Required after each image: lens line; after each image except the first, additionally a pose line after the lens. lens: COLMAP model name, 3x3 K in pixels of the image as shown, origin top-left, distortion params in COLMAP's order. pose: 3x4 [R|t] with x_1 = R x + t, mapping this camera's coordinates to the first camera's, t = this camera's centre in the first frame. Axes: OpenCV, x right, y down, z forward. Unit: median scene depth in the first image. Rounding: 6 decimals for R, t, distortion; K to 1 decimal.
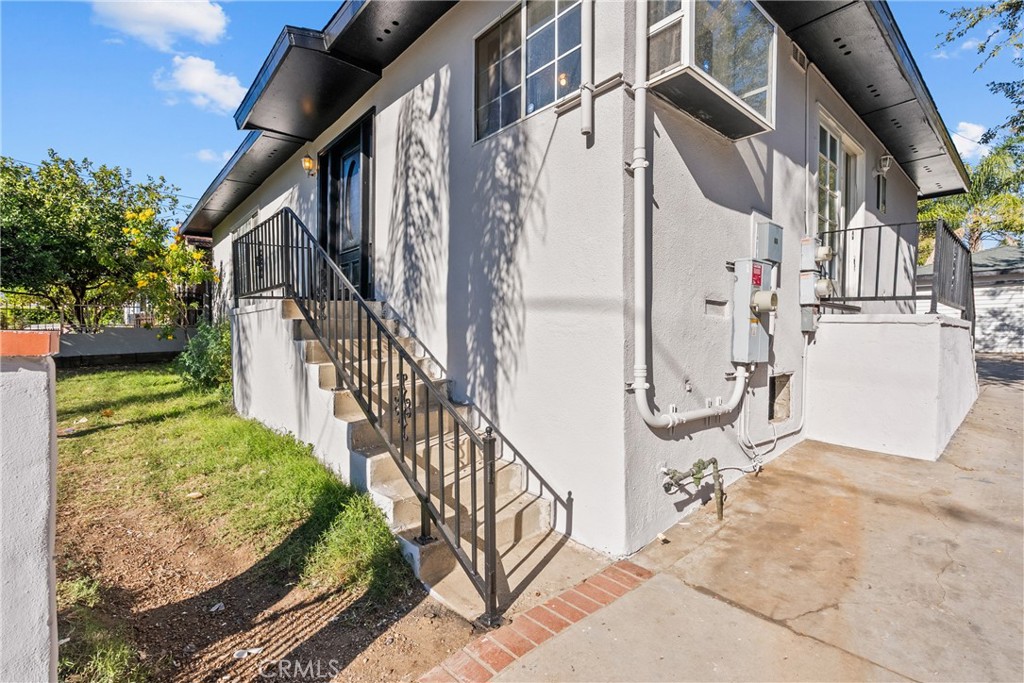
lens RADIAL K [[469.2, 0, 510.4], [0, 469.2, 340.1], [0, 0, 1]] dist [-0.003805, 0.001761]
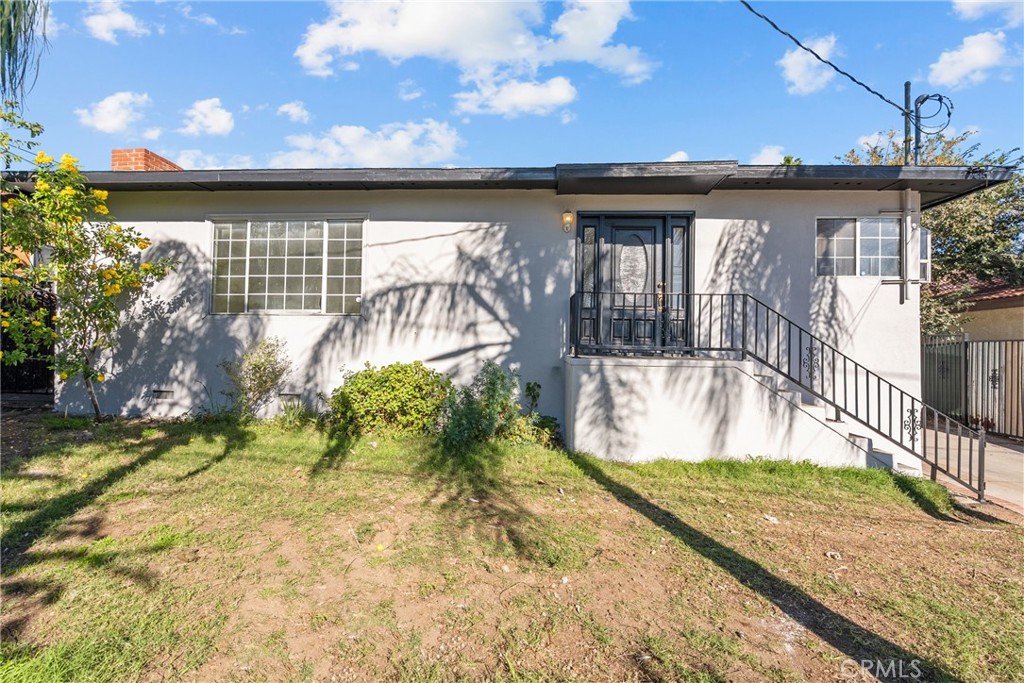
lens RADIAL K [[448.5, 0, 512.2], [0, 448.5, 361.9], [0, 0, 1]] dist [0.000705, 0.000452]
pose [[0.699311, 0.017164, 0.714611, -2.180364], [-0.014350, 0.999847, -0.009972, -0.070889], [-0.714673, -0.003281, 0.699451, 0.669313]]
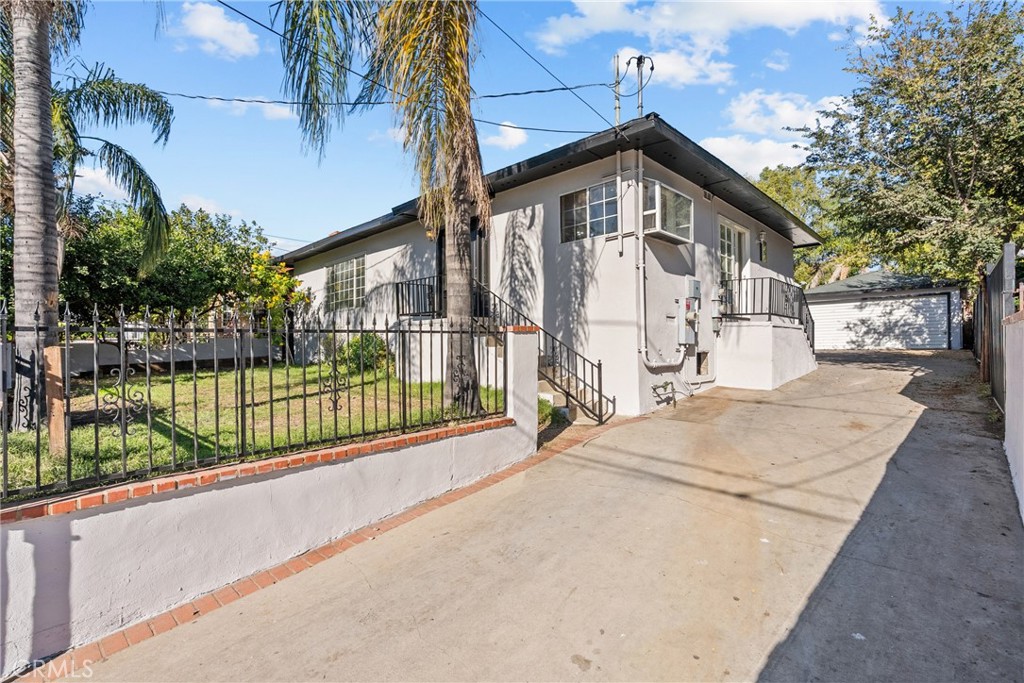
lens RADIAL K [[469.2, 0, 510.4], [0, 469.2, 340.1], [0, 0, 1]] dist [-0.003805, 0.001761]
pose [[0.996669, -0.011999, 0.080663, -0.506567], [0.013957, 0.999620, -0.023752, 0.071518], [-0.080347, 0.024799, 0.996458, -1.165864]]
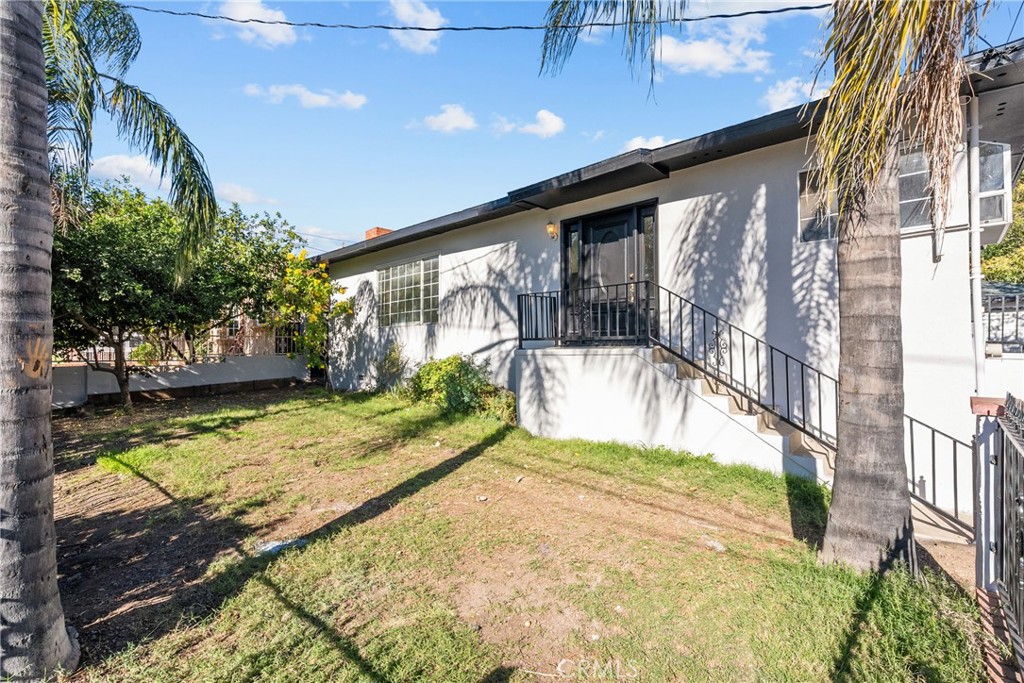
lens RADIAL K [[469.2, 0, 510.4], [0, 469.2, 340.1], [0, 0, 1]] dist [-0.003805, 0.001761]
pose [[0.993497, -0.008418, 0.113550, -1.198467], [0.011739, 0.999522, -0.028613, -0.087684], [-0.113255, 0.029760, 0.993120, -0.356605]]
